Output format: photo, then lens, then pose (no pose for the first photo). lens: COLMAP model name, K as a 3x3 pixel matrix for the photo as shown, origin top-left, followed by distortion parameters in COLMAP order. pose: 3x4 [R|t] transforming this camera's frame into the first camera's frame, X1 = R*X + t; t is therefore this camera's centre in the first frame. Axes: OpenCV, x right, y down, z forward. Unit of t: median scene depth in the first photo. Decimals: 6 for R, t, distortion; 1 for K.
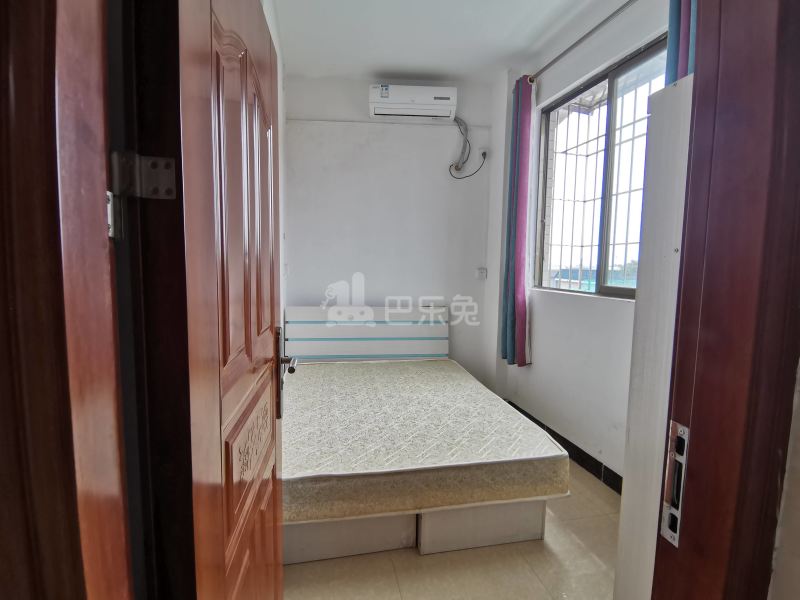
lens RADIAL K [[394.9, 0, 400.0], [0, 394.9, 300.0], [0, 0, 1]] dist [0.003190, -0.018083]
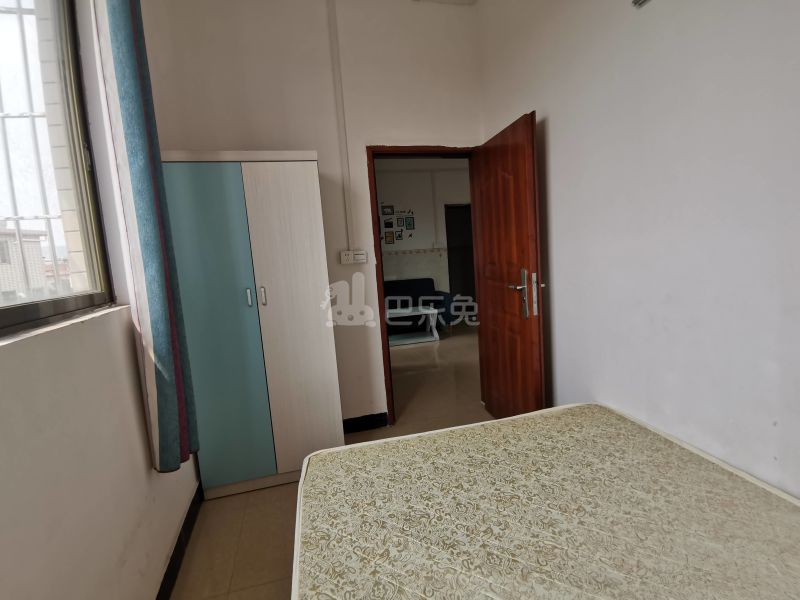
lens RADIAL K [[394.9, 0, 400.0], [0, 394.9, 300.0], [0, 0, 1]] dist [0.003190, -0.018083]
pose [[-0.997656, 0.059747, -0.033359, 0.117713], [0.051505, 0.976604, 0.208787, -0.069380], [0.045053, 0.206579, -0.977392, 0.956611]]
